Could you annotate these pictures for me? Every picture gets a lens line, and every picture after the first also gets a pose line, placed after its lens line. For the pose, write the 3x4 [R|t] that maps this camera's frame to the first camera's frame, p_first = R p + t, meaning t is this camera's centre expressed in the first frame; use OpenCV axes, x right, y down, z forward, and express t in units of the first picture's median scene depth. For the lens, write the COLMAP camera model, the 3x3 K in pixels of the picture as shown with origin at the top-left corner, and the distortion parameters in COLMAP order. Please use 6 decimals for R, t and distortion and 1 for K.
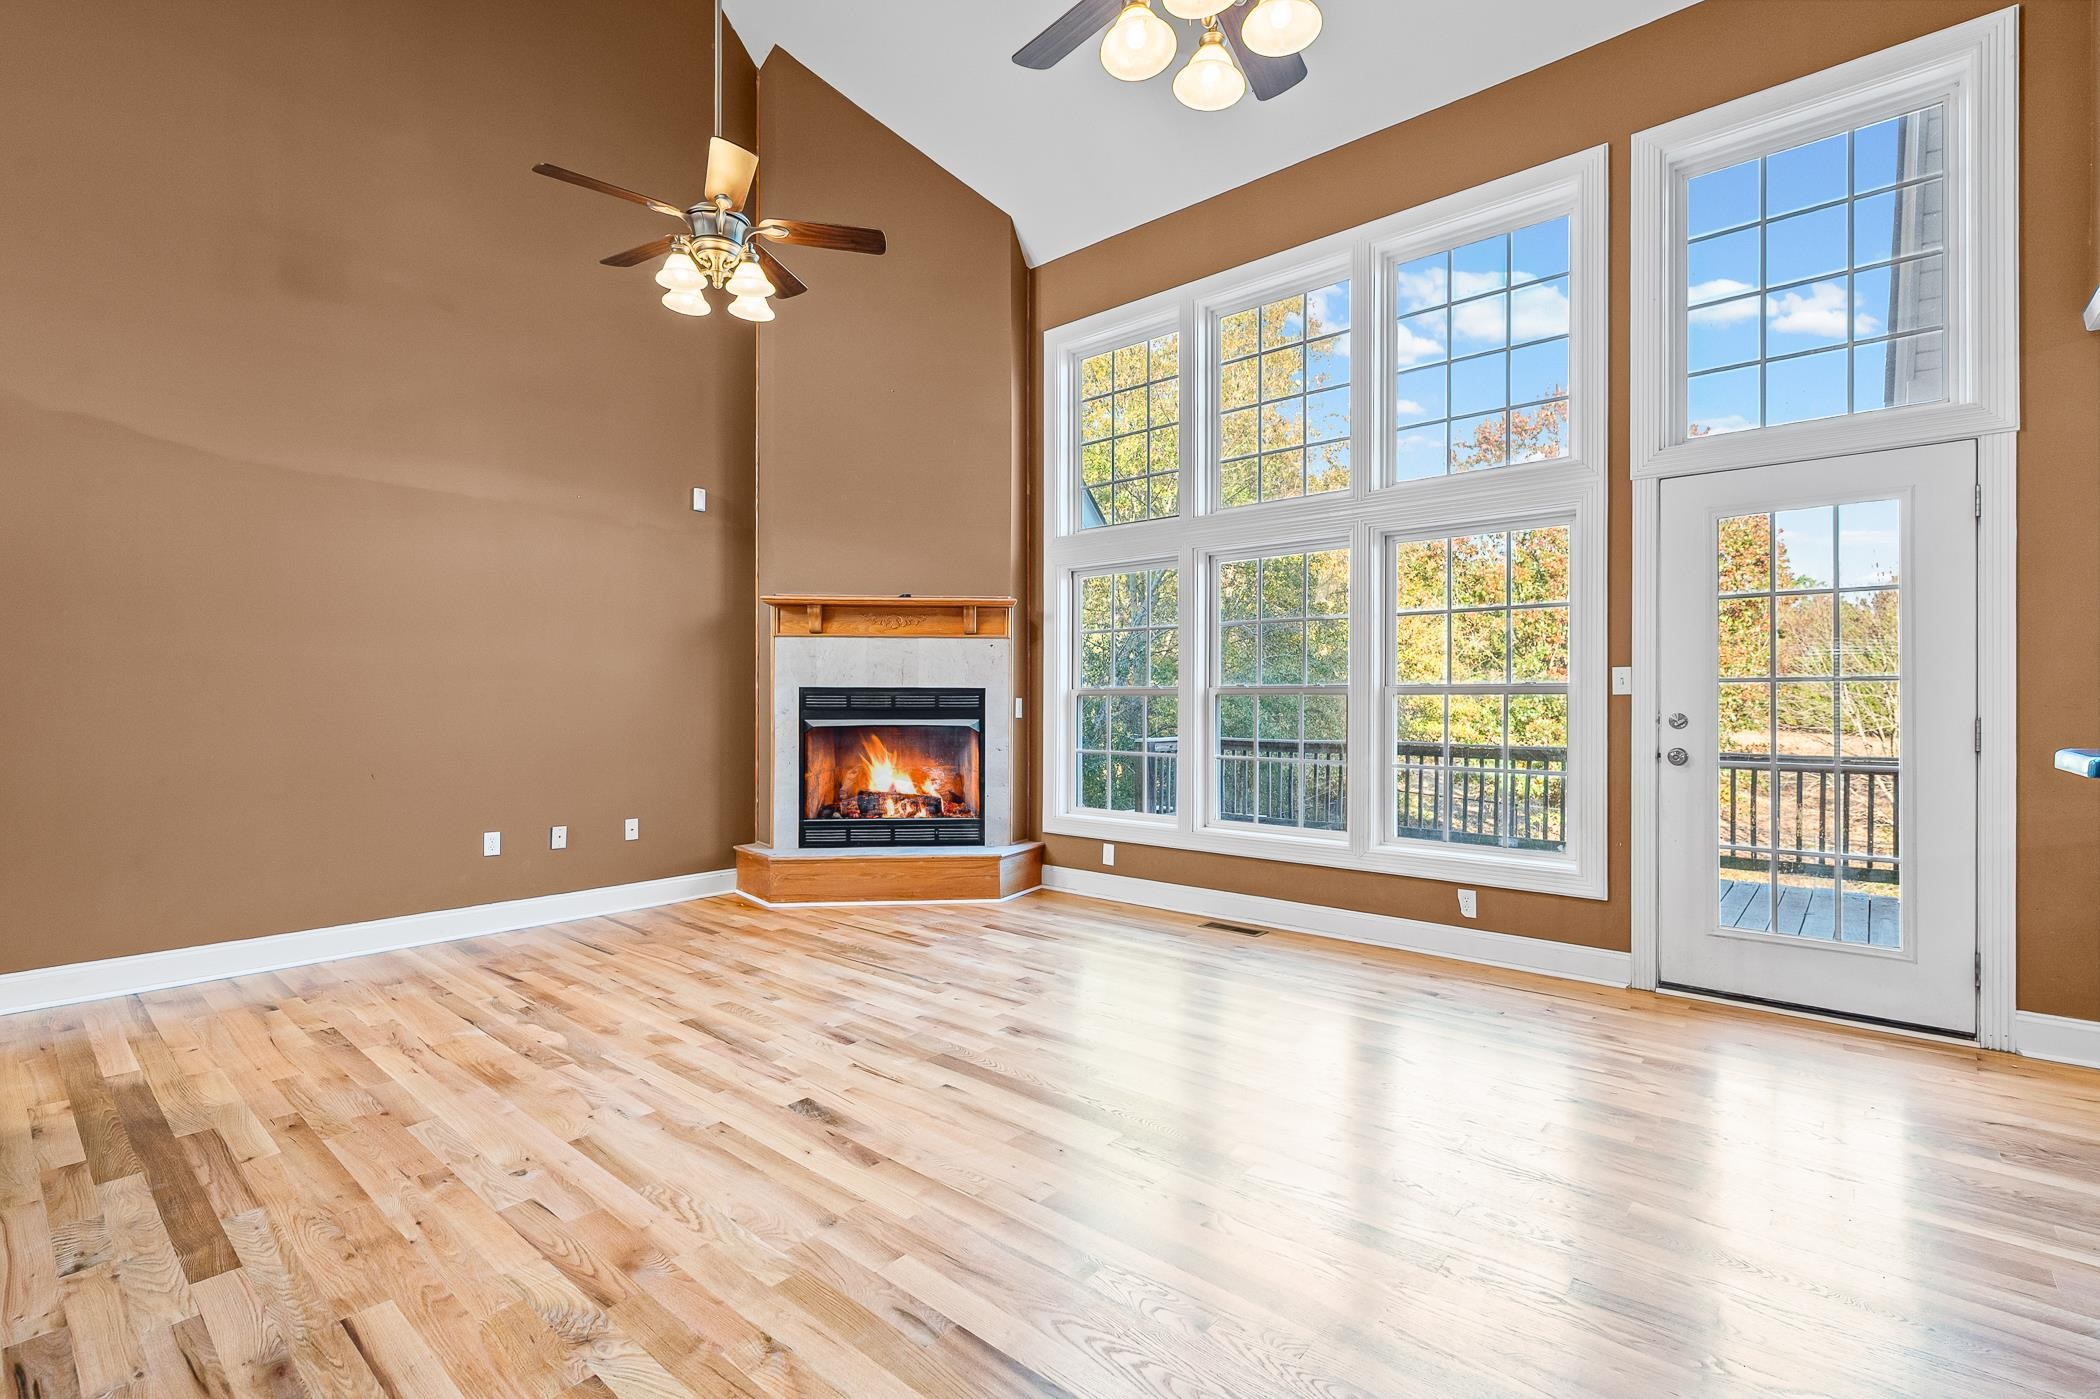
lens RADIAL K [[943.0, 0, 1055.6], [0, 943.0, 695.3], [0, 0, 1]] dist [0.002883, -0.000228]
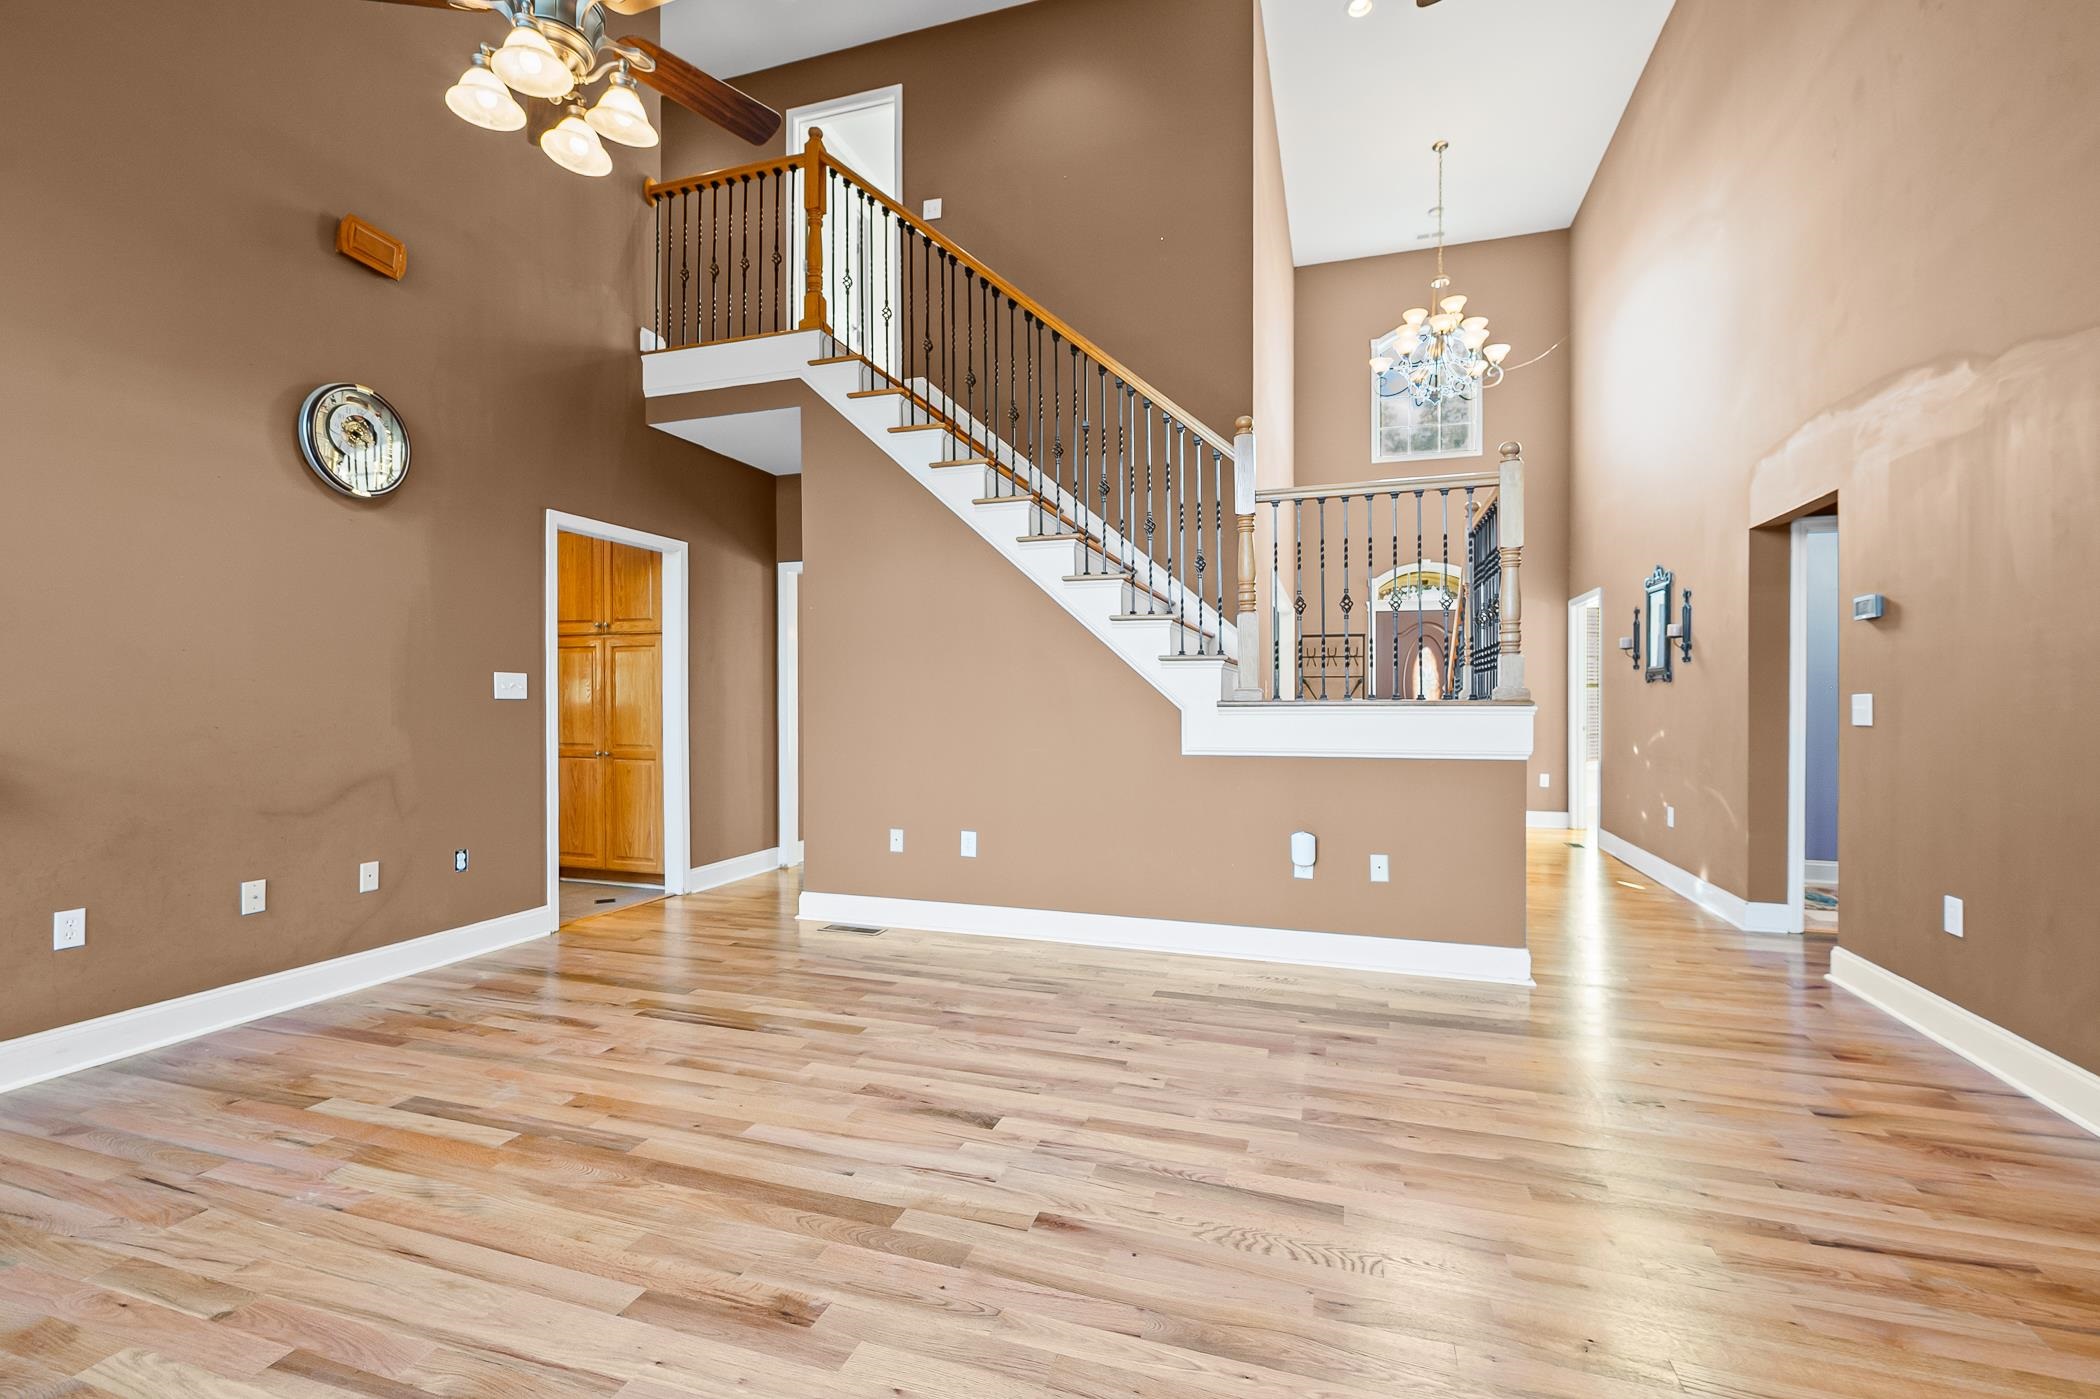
lens RADIAL K [[901.2, 0, 1054.2], [0, 901.2, 708.1], [0, 0, 1]] dist [-0.000284, -0.000175]
pose [[-0.924788, -0.001346, -0.380480, 0.013156], [-0.001607, 0.999999, 0.000367, 0.007271], [0.380479, 0.000951, -0.924789, 1.334127]]
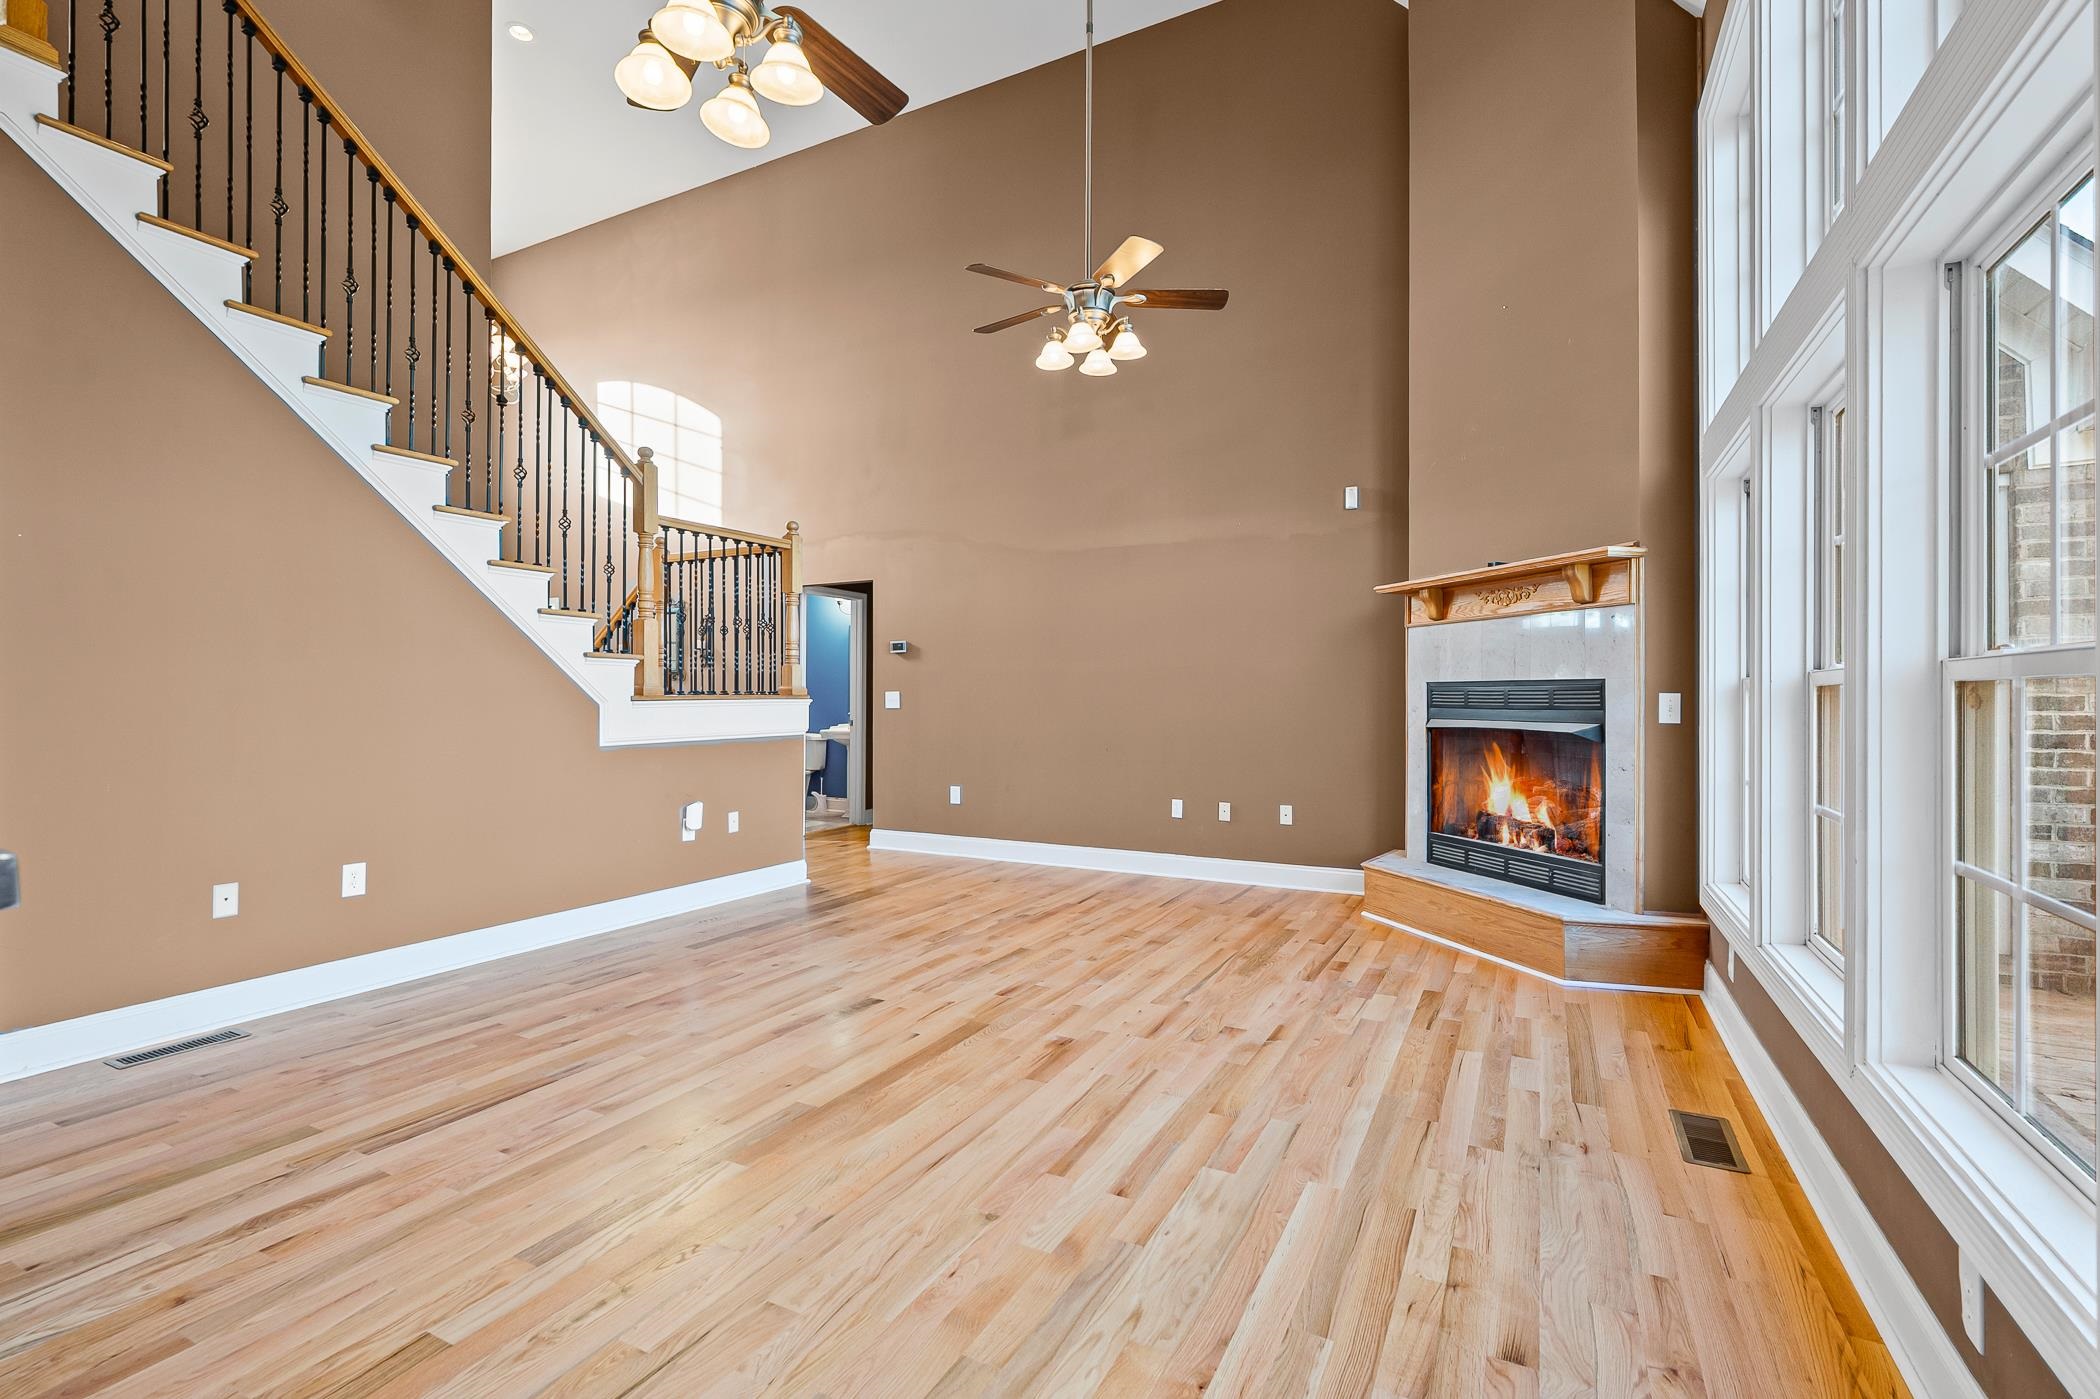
lens RADIAL K [[943.0, 0, 1055.6], [0, 943.0, 695.3], [0, 0, 1]] dist [0.002883, -0.000228]
pose [[0.224521, -0.003272, -0.974464, 0.773601], [0.006687, 0.999976, -0.001817, 0.004342], [0.974446, -0.006108, 0.224538, 0.678434]]
